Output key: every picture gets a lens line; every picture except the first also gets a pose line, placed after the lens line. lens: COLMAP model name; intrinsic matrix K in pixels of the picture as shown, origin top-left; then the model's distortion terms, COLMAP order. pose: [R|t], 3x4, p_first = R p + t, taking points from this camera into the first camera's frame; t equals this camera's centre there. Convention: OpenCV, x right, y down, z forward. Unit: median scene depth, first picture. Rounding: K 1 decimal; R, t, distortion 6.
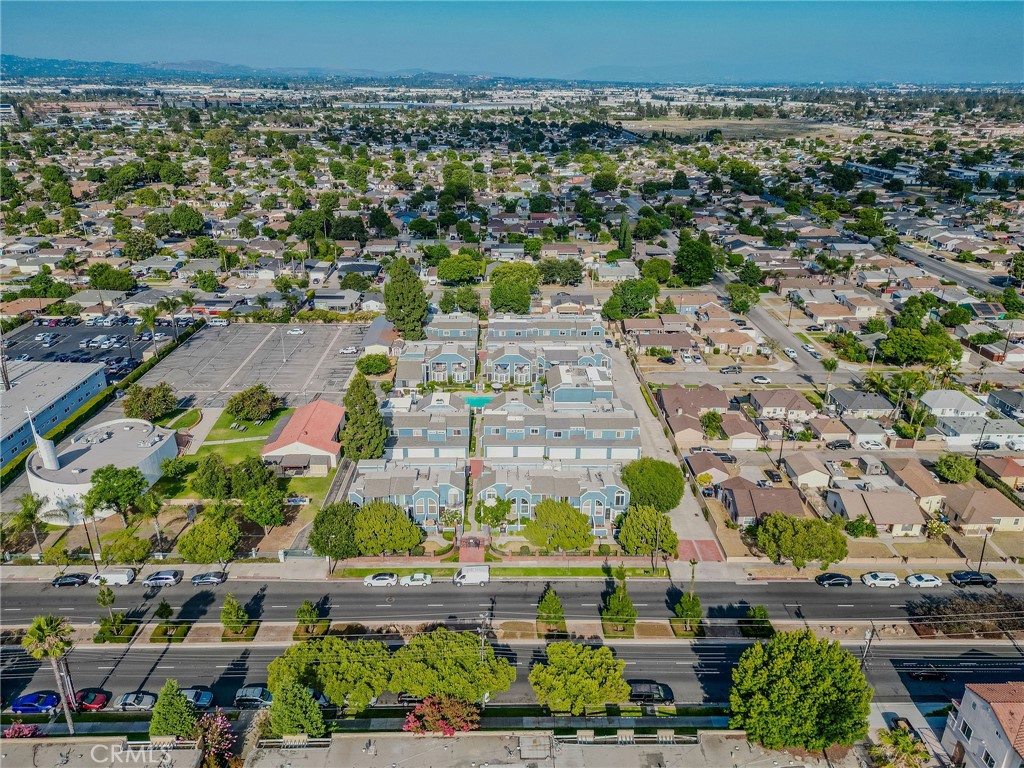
lens RADIAL K [[719.2, 0, 509.3], [0, 719.2, 383.3], [0, 0, 1]] dist [0.063516, -0.056023]
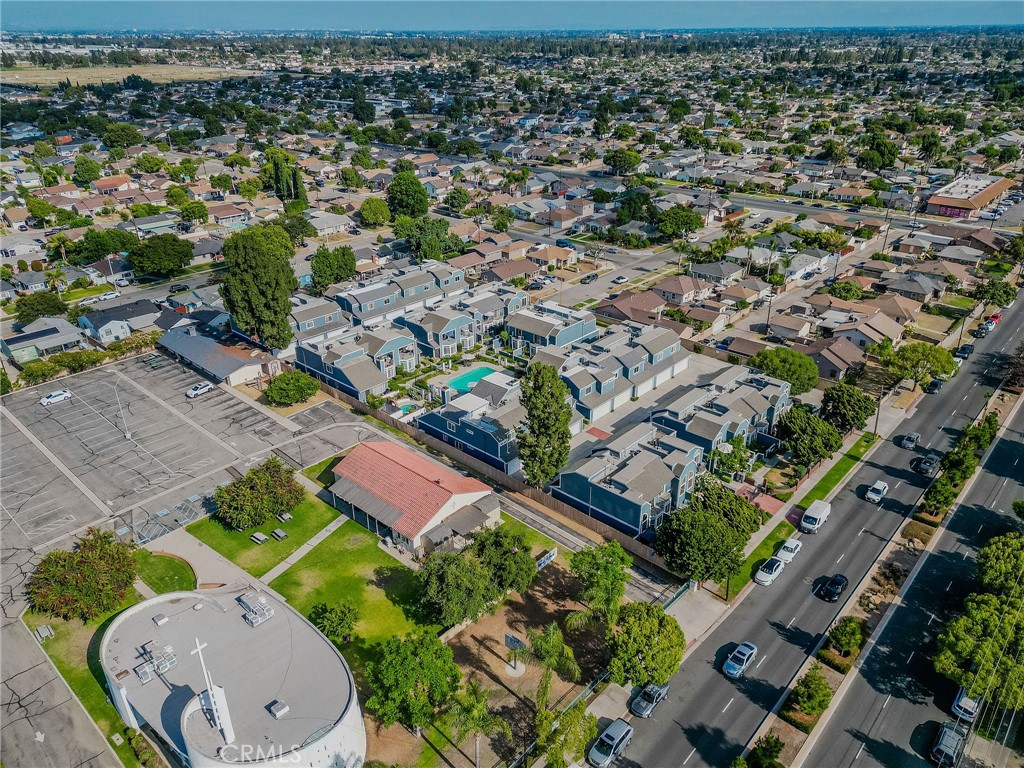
lens RADIAL K [[719.2, 0, 505.1], [0, 719.2, 381.5], [0, 0, 1]] dist [0.063516, -0.056023]
pose [[0.683835, -0.324983, 0.653266, -0.513688], [0.290608, 0.942562, 0.164694, -0.089793], [-0.669266, 0.077221, 0.738999, 0.370046]]
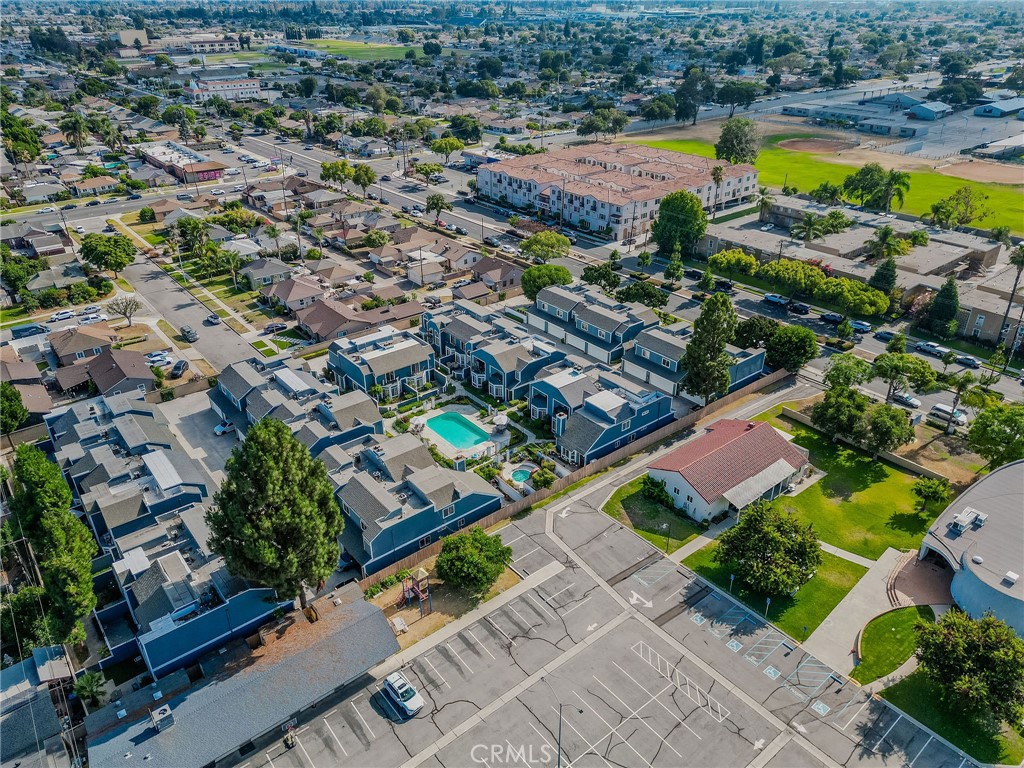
lens RADIAL K [[719.2, 0, 510.6], [0, 719.2, 383.2], [0, 0, 1]] dist [0.063516, -0.056023]
pose [[-0.614524, -0.376996, 0.692989, -0.500033], [0.304281, 0.697188, 0.649109, -0.411789], [-0.727855, 0.609756, -0.313726, 1.098882]]
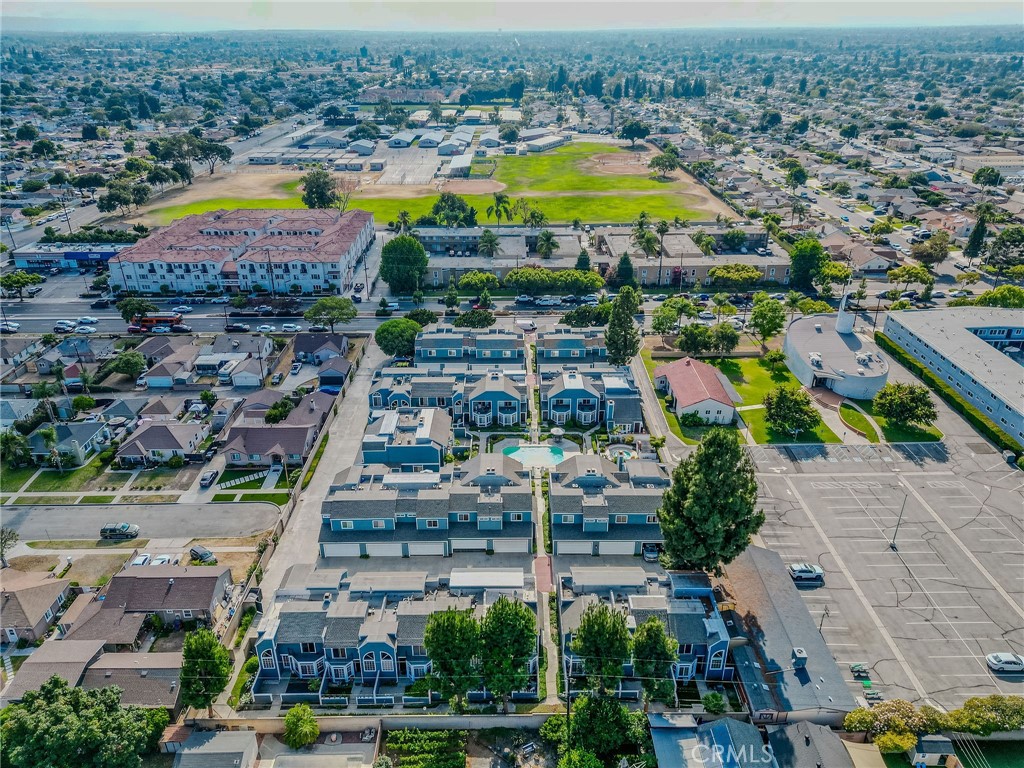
lens RADIAL K [[719.2, 0, 515.5], [0, 719.2, 401.9], [0, 0, 1]] dist [0.063516, -0.056023]
pose [[-0.999986, -0.005219, 0.000623, -0.018520], [-0.002926, 0.651186, 0.758912, -0.571077], [-0.004366, 0.758900, -0.651193, 1.394500]]
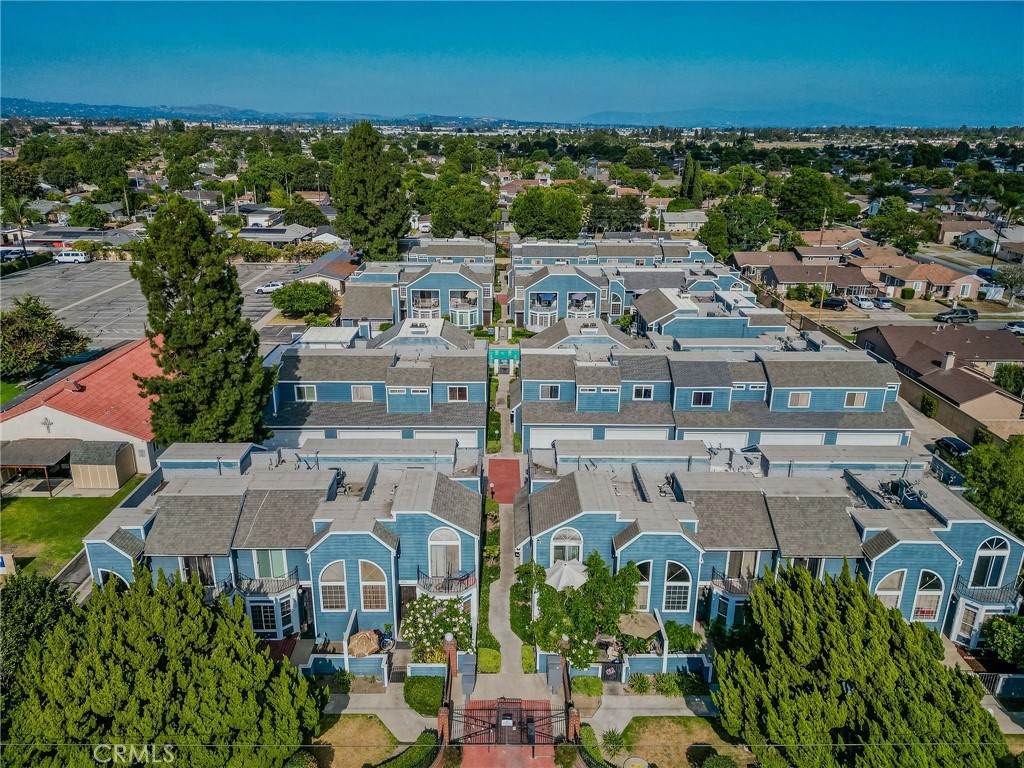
lens RADIAL K [[719.2, 0, 509.3], [0, 719.2, 384.3], [0, 0, 1]] dist [0.063516, -0.056023]
pose [[0.999987, 0.003497, -0.003786, -0.033717], [-0.003708, 0.998362, -0.057094, 0.070867], [0.003581, 0.057107, 0.998362, 0.477484]]
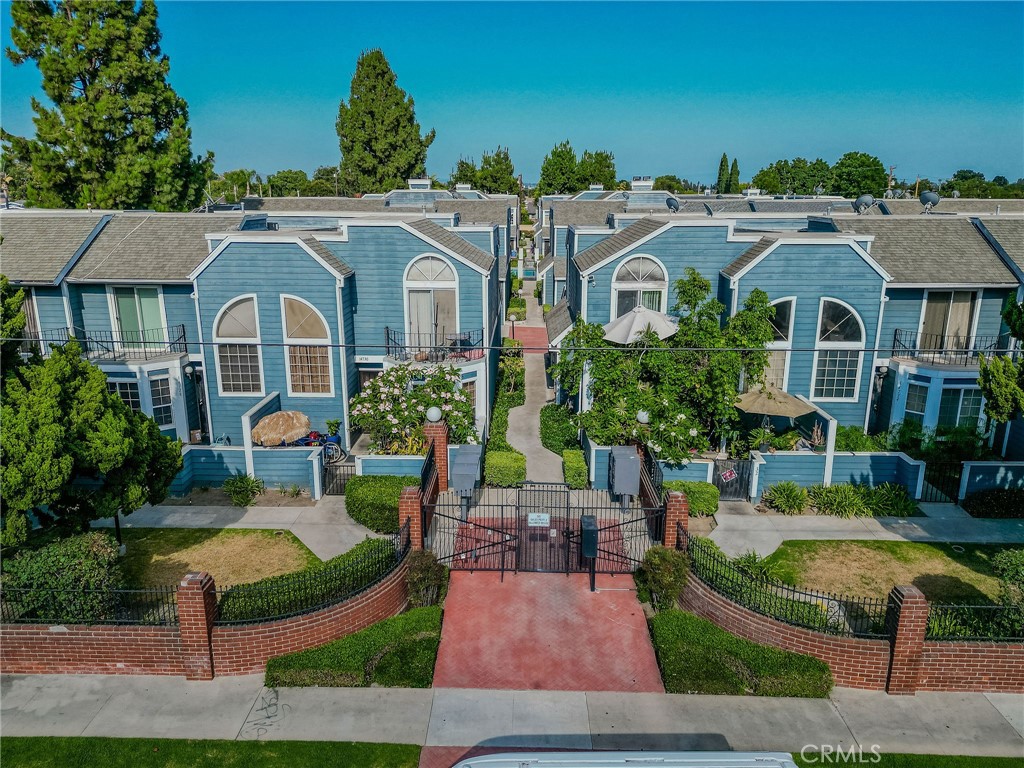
lens RADIAL K [[719.2, 0, 510.7], [0, 719.2, 382.5], [0, 0, 1]] dist [0.063516, -0.056023]
pose [[0.999319, 0.005758, -0.036450, -0.035026], [-0.010788, 0.990183, -0.139362, 0.140195], [0.035289, 0.139660, 0.989570, 0.572315]]
